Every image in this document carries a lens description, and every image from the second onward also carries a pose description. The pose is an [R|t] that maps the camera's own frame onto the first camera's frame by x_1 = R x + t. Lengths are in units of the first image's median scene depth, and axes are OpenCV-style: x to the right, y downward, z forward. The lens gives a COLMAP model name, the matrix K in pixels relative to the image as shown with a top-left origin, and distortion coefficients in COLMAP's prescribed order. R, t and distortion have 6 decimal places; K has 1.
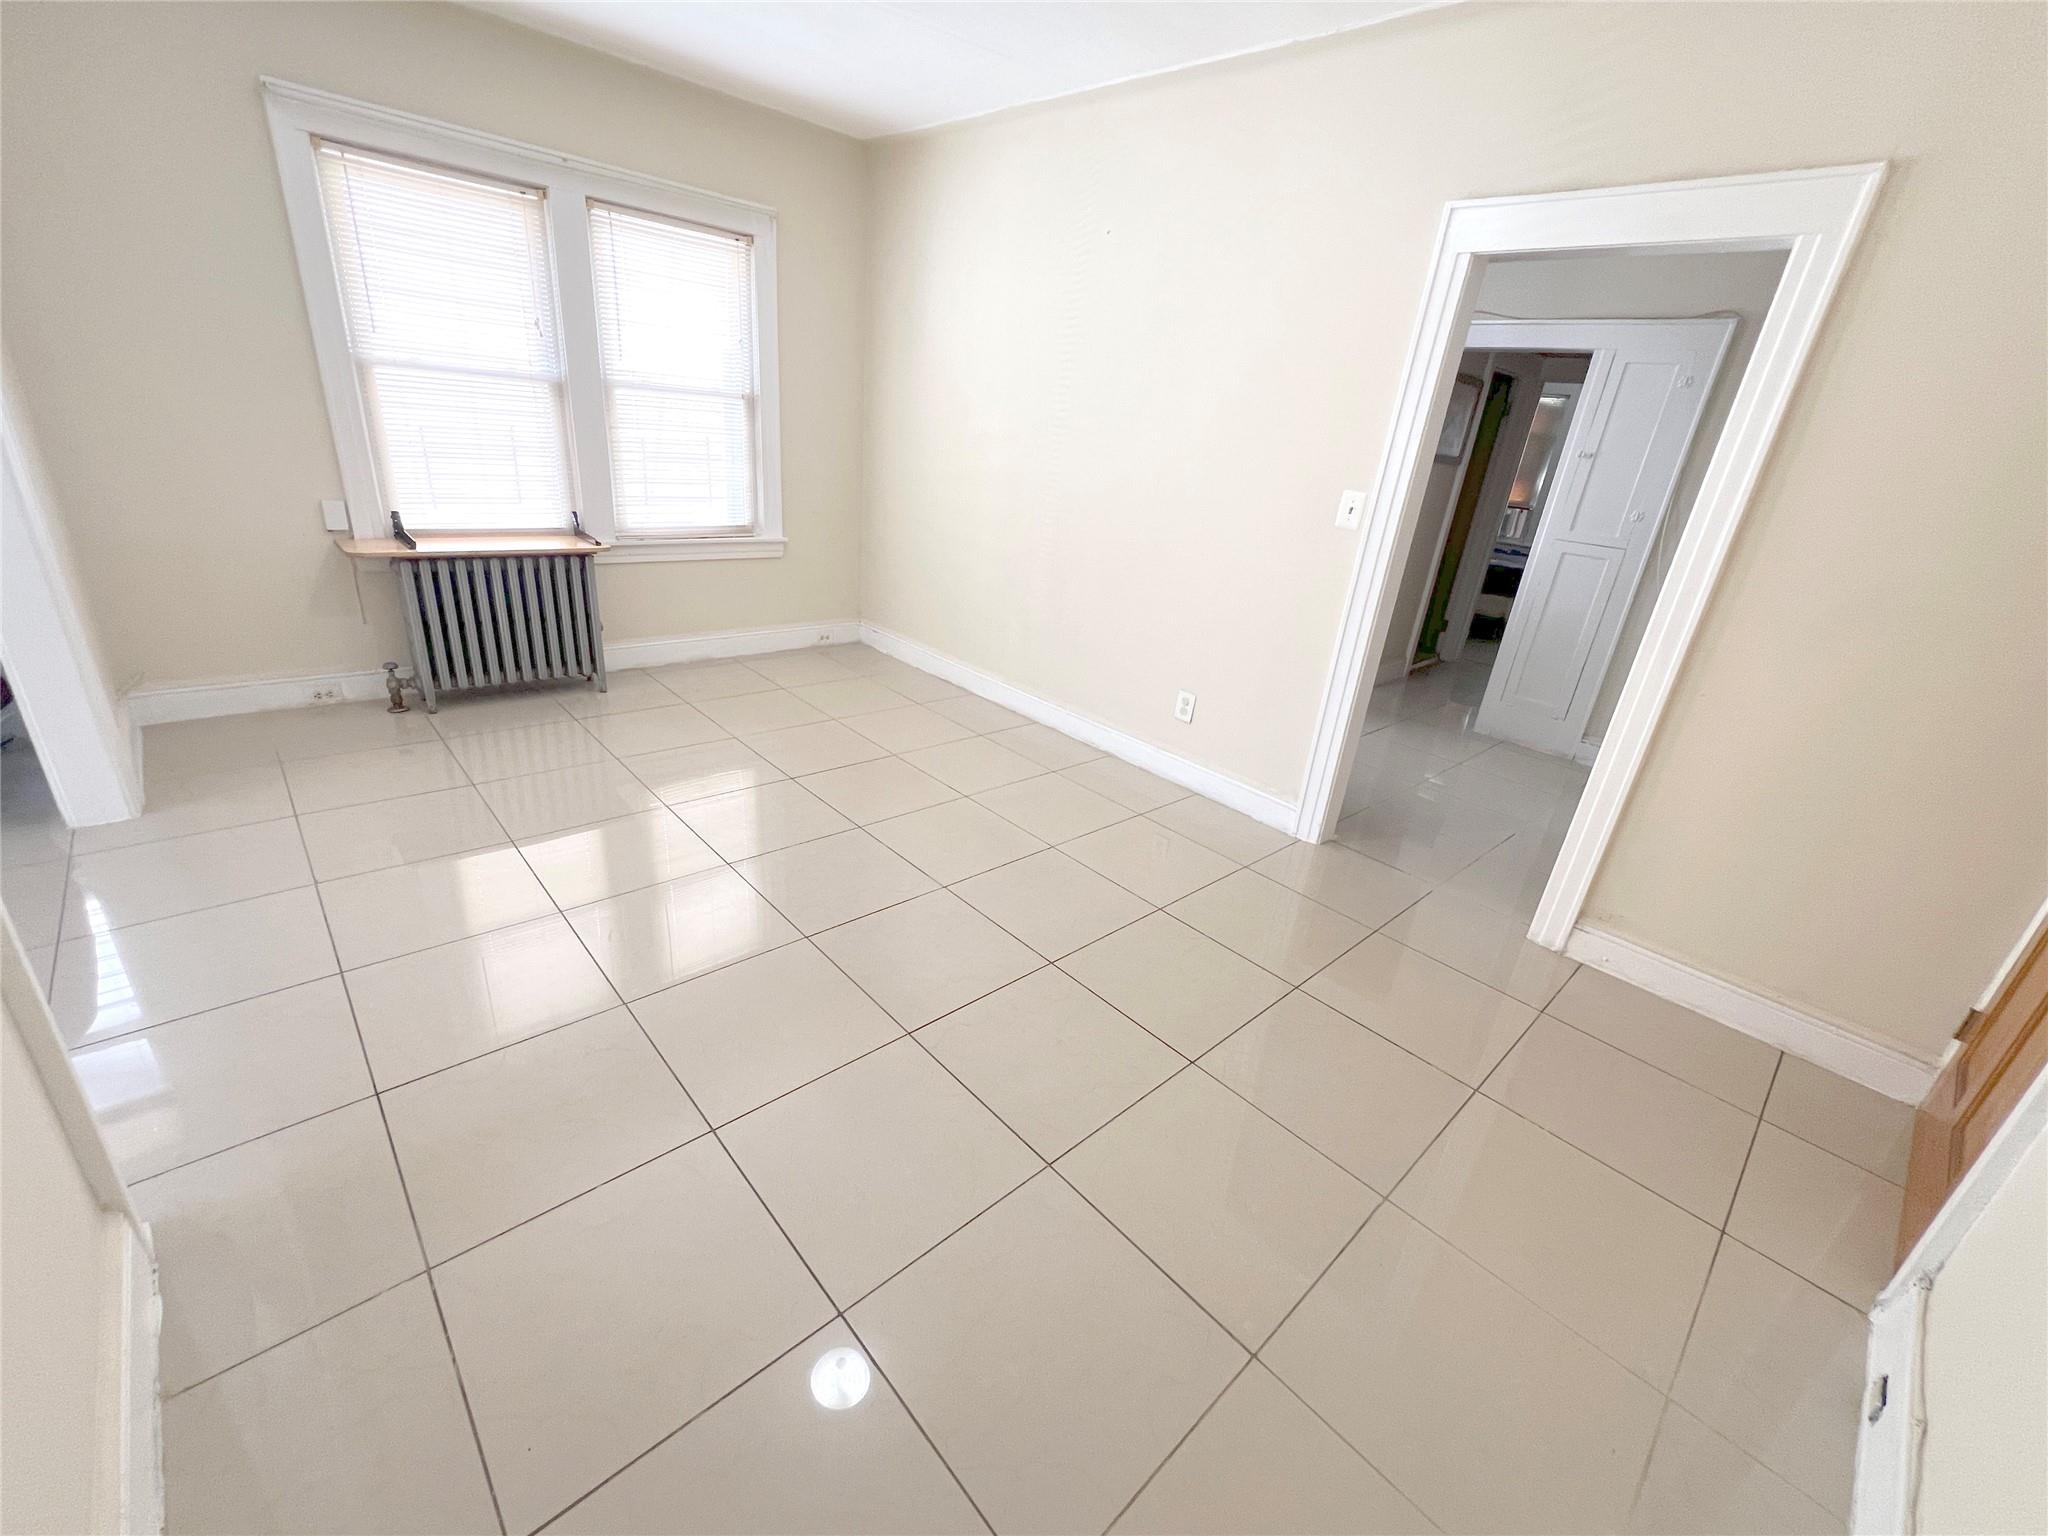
lens RADIAL K [[830.2, 0, 1013.3], [0, 830.2, 771.9], [0, 0, 1]] dist [-0.005641, -0.000317]
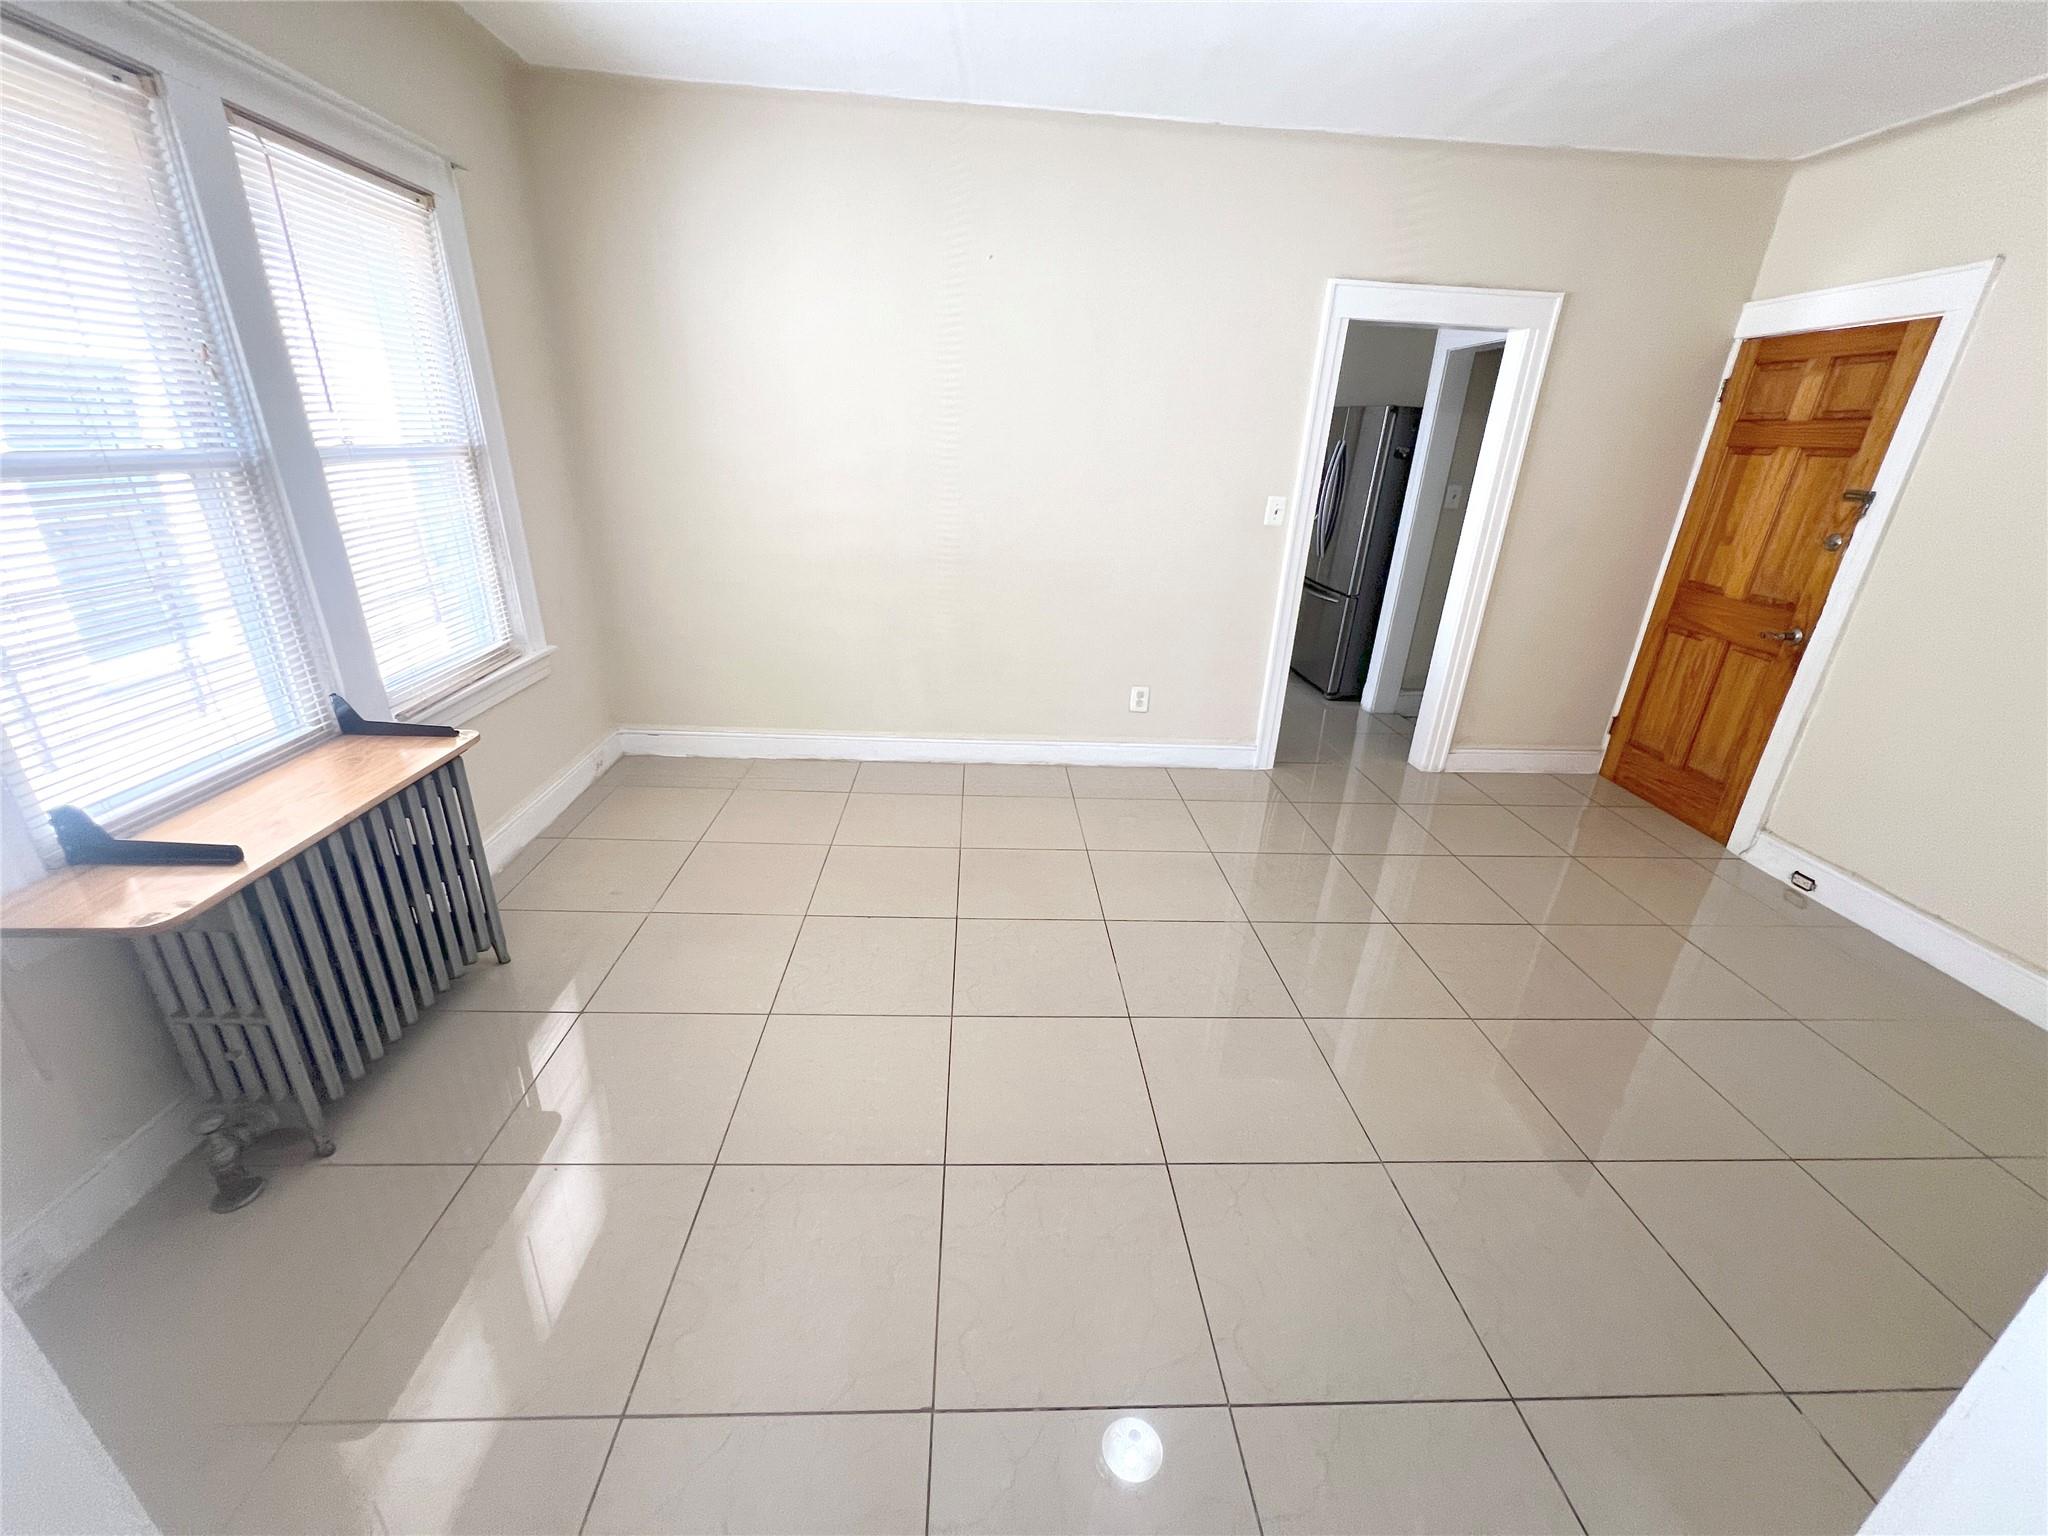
lens RADIAL K [[821.3, 0, 1002.8], [0, 821.3, 774.3], [0, 0, 1]] dist [-0.004122, 0.000207]
pose [[0.642520, -0.359139, 0.676895, -0.698331], [0.320021, 0.928405, 0.188814, -0.252862], [-0.696243, 0.095304, 0.711451, 0.348051]]
